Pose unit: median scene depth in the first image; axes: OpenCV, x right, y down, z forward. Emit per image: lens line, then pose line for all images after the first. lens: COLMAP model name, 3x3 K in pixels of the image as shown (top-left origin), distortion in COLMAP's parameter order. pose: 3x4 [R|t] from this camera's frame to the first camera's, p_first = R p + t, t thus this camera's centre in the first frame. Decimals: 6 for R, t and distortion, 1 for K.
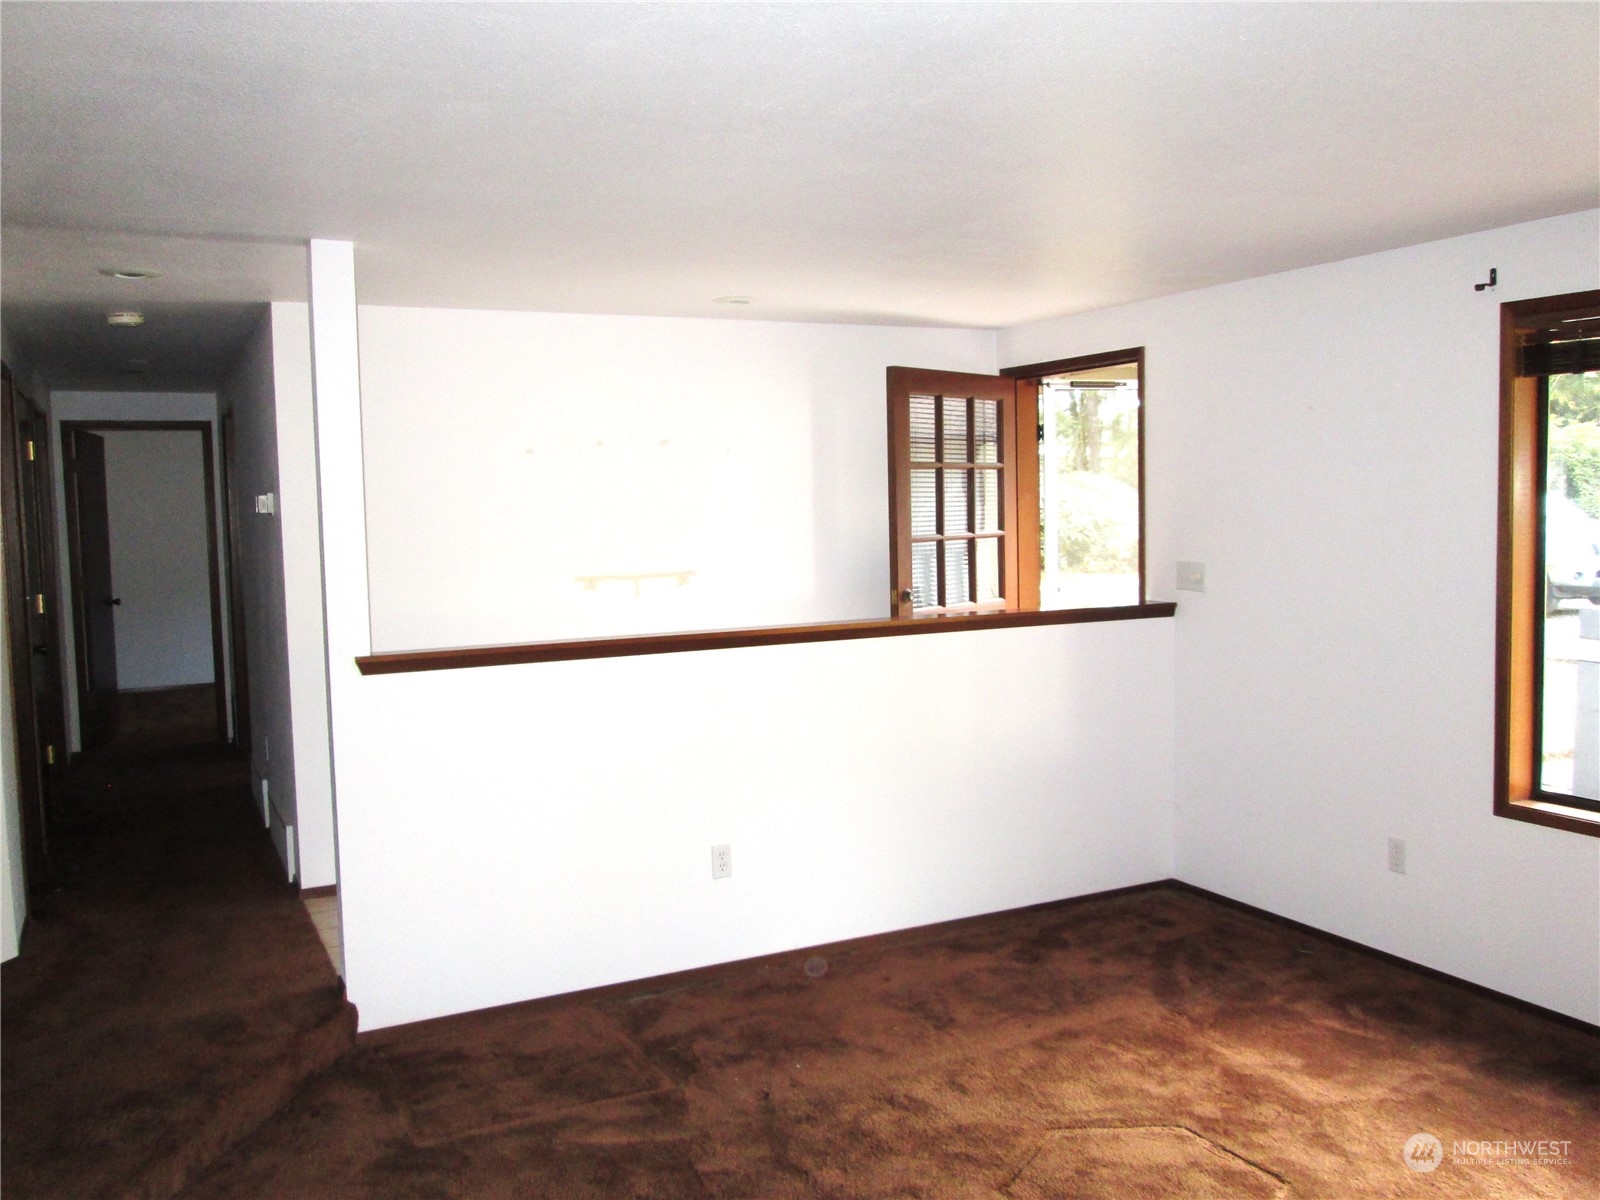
lens RADIAL K [[1354.7, 0, 800.0], [0, 1354.7, 600.0], [0, 0, 1]] dist [-0.001268, 0.003335]
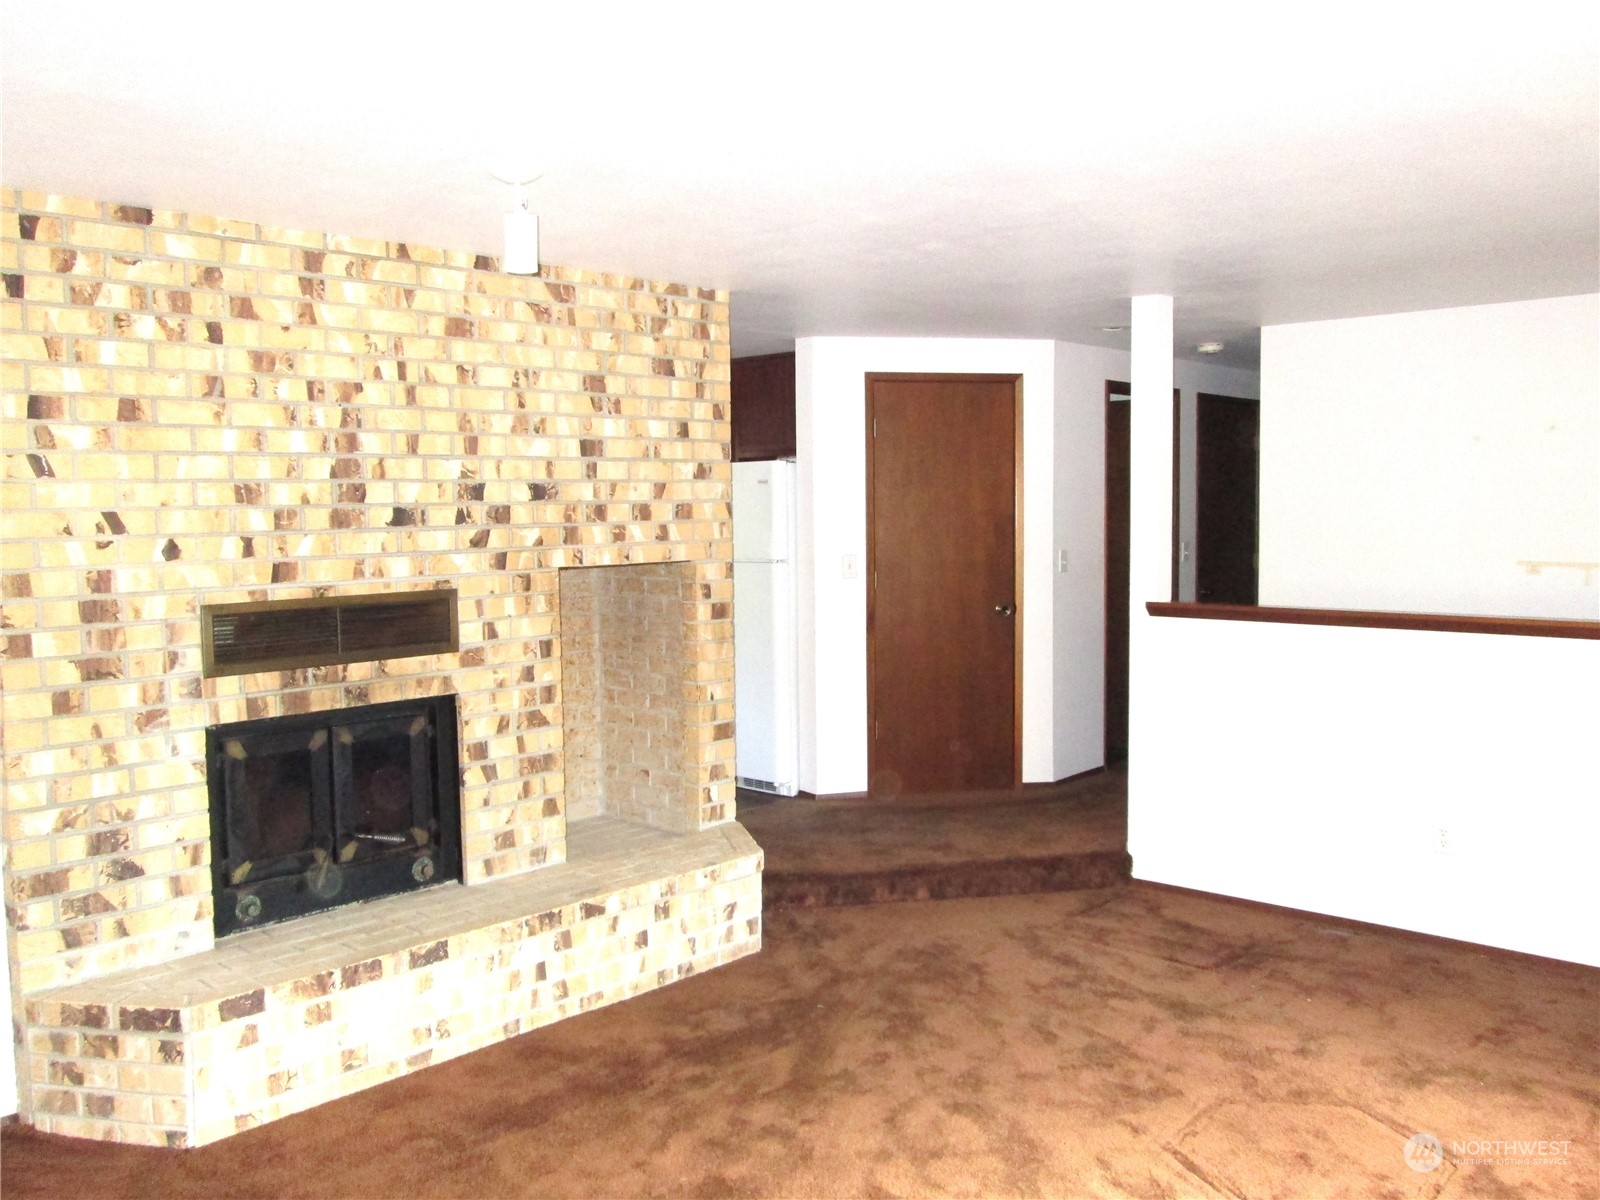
lens RADIAL K [[1354.7, 0, 800.0], [0, 1354.7, 600.0], [0, 0, 1]] dist [-0.001268, 0.003335]
pose [[0.349354, 0.082436, -0.933357, 0.805286], [-0.067193, 0.995762, 0.062798, -0.021206], [0.934578, 0.040776, 0.353413, 0.196540]]
